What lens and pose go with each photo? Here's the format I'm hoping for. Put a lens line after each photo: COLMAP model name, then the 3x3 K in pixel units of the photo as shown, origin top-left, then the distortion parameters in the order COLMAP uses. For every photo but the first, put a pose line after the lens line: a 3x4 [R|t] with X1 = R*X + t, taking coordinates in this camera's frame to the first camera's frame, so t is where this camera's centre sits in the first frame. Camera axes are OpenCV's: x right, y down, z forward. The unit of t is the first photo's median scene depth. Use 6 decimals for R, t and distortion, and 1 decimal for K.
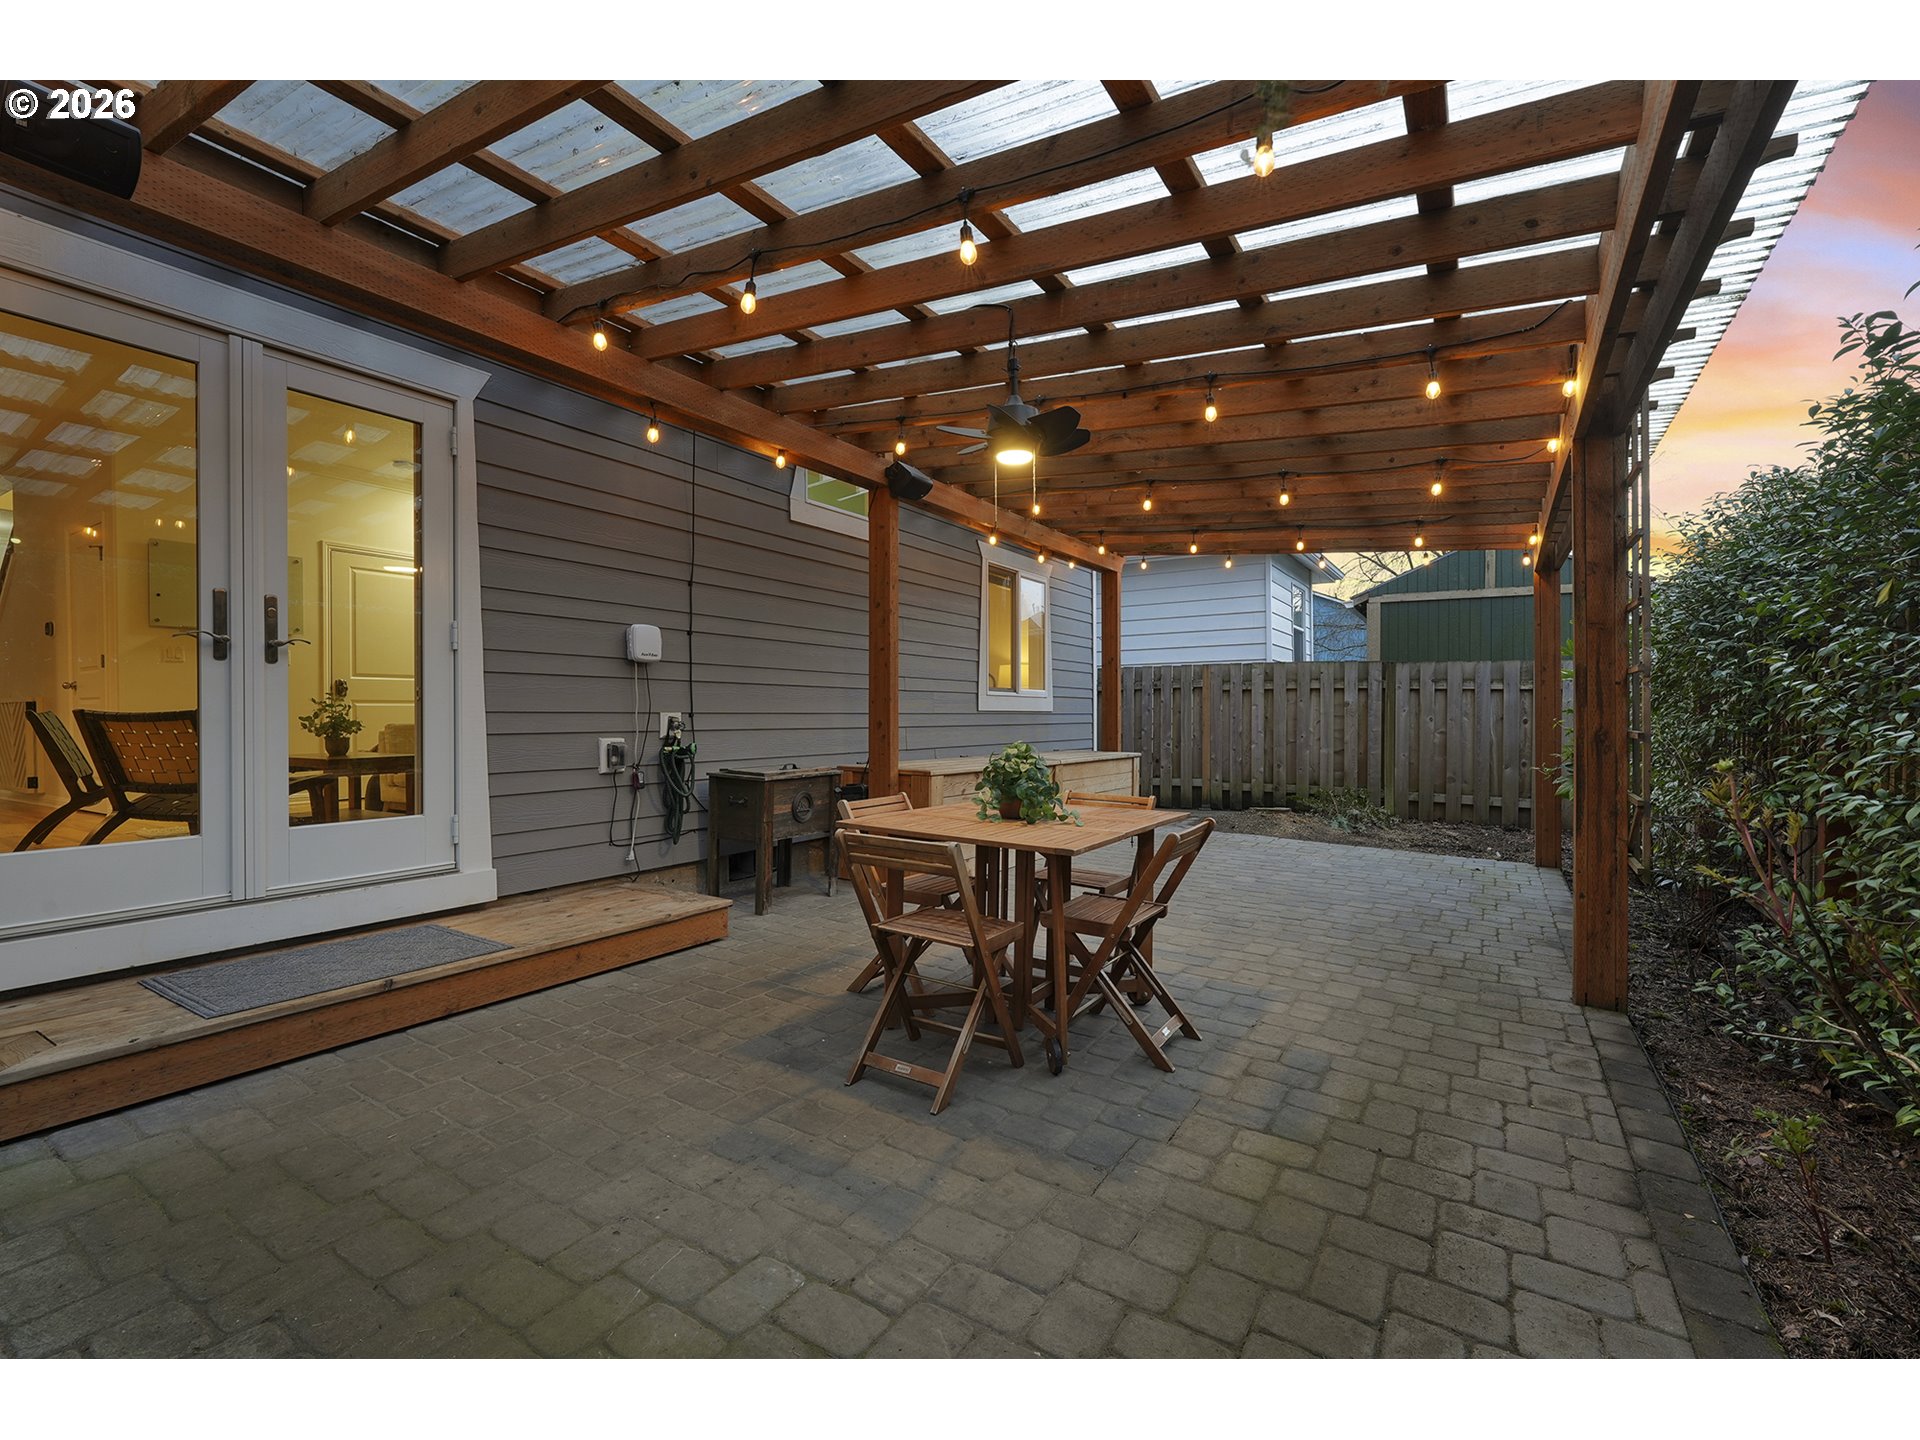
lens RADIAL K [[858.4, 0, 953.0], [0, 858.4, 721.4], [0, 0, 1]] dist [-0.006796, 0.001740]
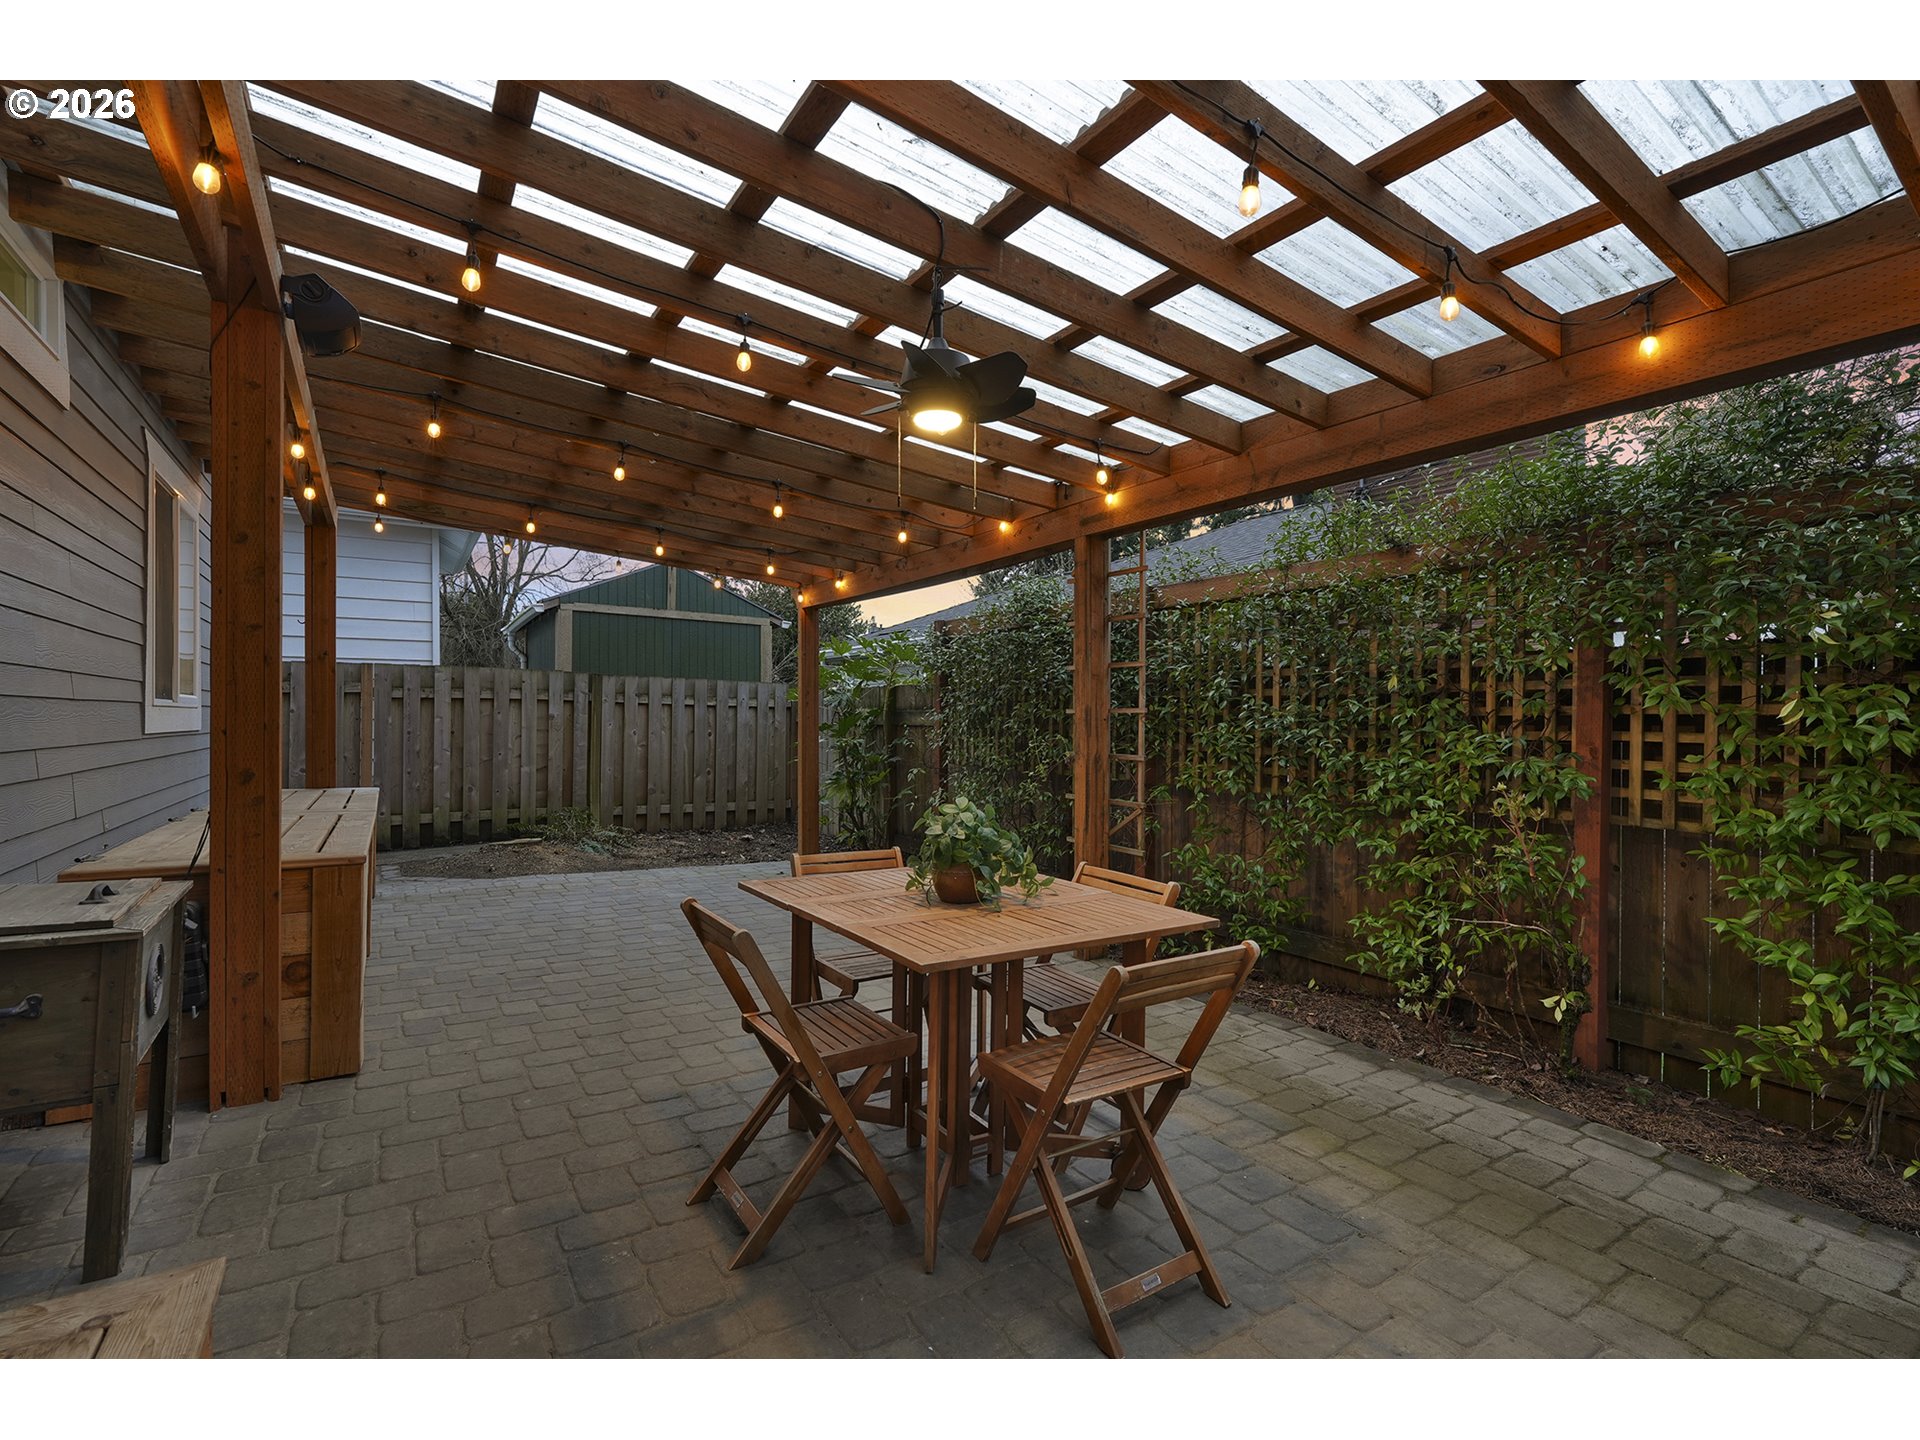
lens RADIAL K [[858.4, 0, 959.7], [0, 858.4, 719.3], [0, 0, 1]] dist [-0.006796, 0.001740]
pose [[0.402411, 0.002347, 0.915456, -0.211152], [0.000763, 0.999996, -0.002899, -0.015144], [-0.915459, 0.001866, 0.402407, 0.237304]]
